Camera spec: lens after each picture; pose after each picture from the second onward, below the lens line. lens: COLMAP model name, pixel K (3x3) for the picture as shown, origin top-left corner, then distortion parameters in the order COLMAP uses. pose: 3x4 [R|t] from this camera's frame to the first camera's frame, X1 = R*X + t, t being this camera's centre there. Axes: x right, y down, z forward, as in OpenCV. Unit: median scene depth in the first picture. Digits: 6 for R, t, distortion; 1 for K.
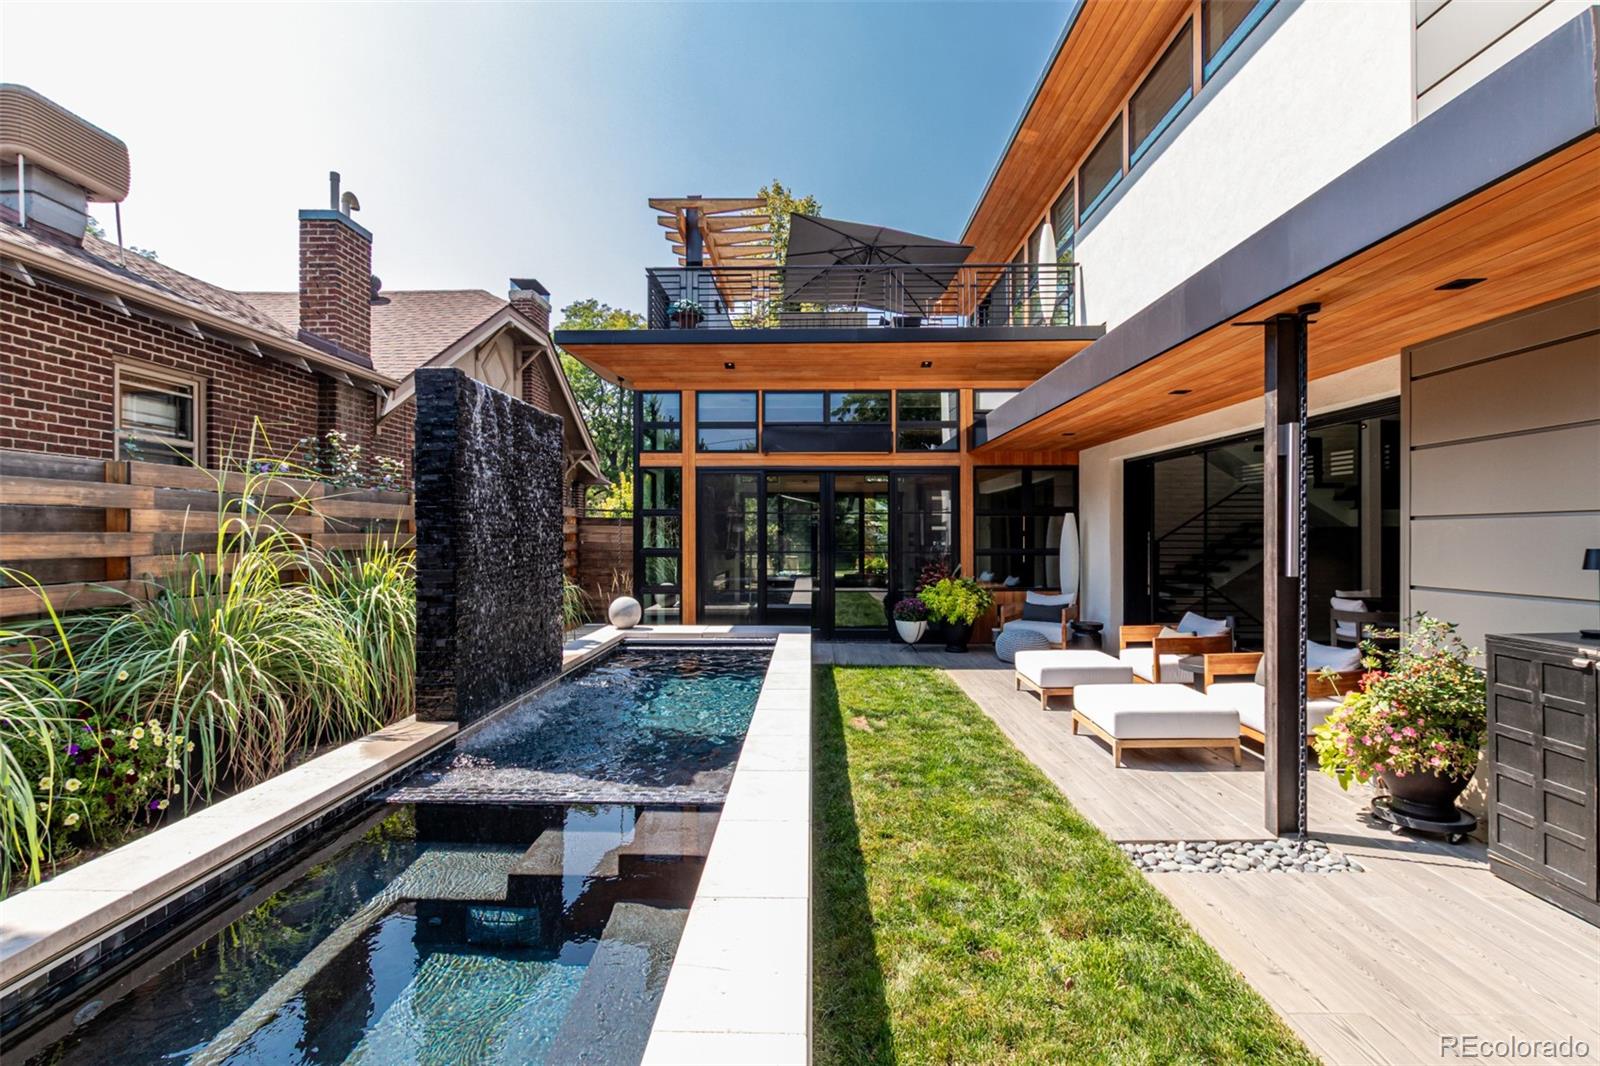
lens RADIAL K [[730.0, 0, 790.4], [0, 730.0, 531.9], [0, 0, 1]] dist [0.002735, -0.000277]
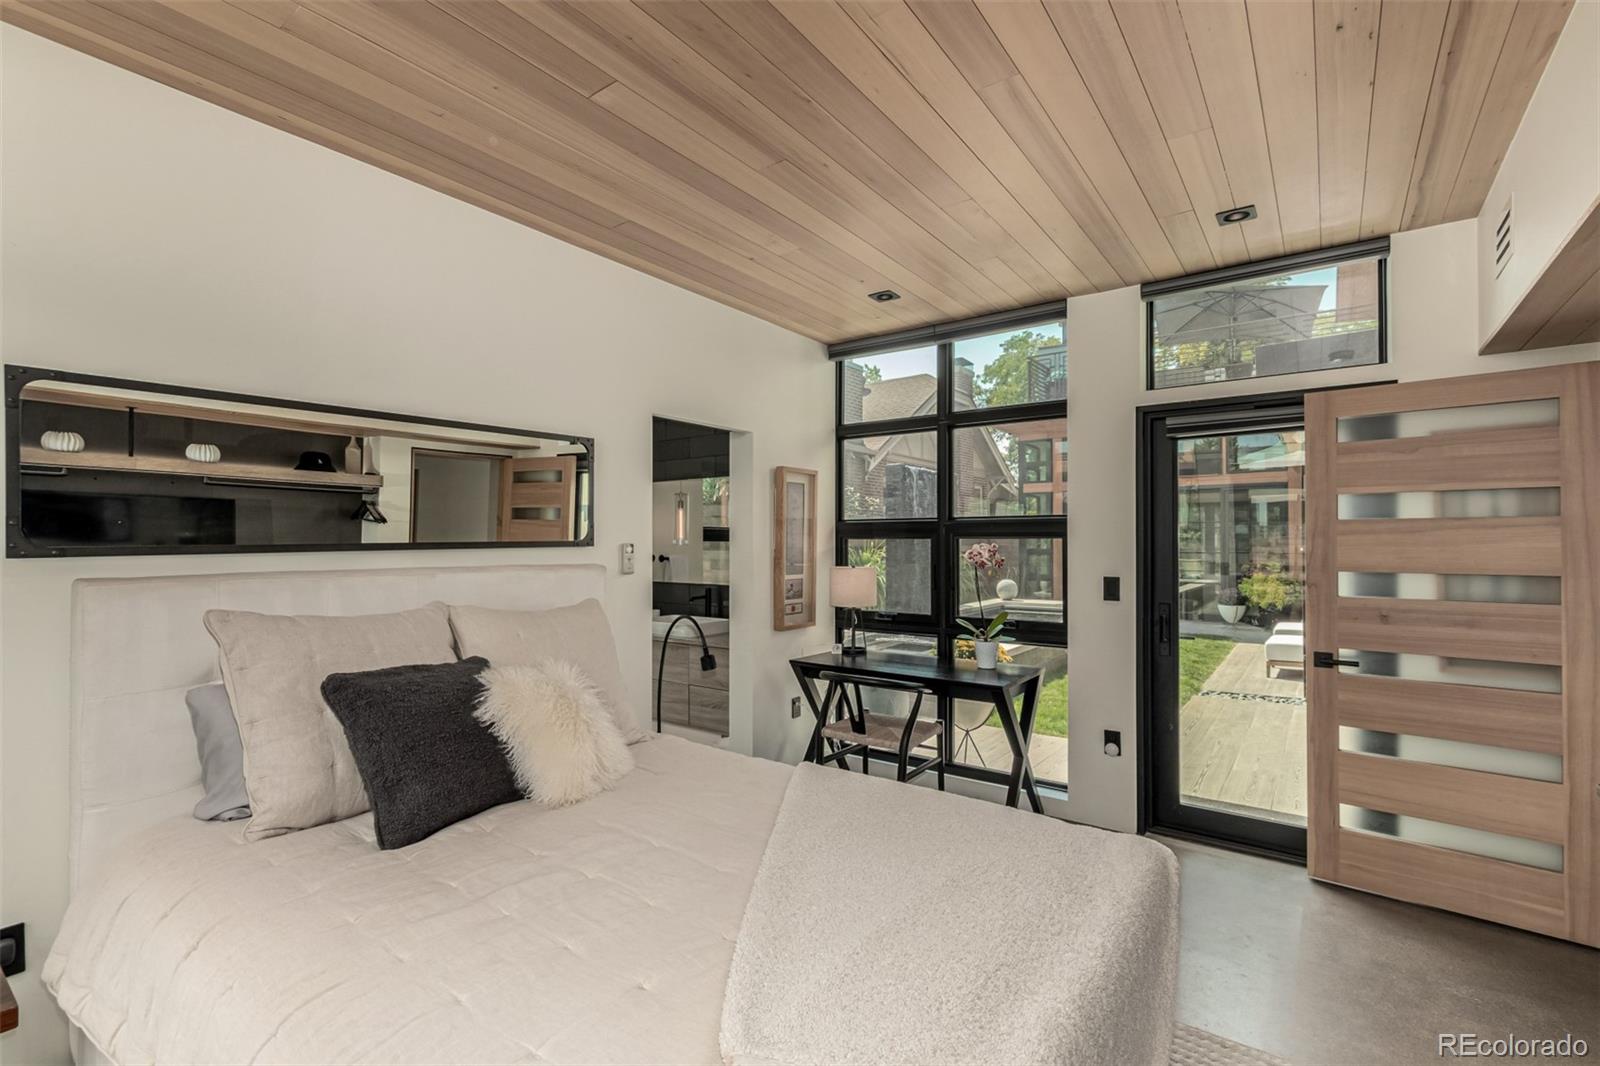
lens RADIAL K [[730.0, 0, 789.0], [0, 730.0, 530.1], [0, 0, 1]] dist [0.002735, -0.000277]
pose [[0.820935, -0.010711, -0.570921, 0.275560], [0.003201, 0.999895, -0.014157, 0.004092], [0.571012, 0.009795, 0.820883, -0.530905]]
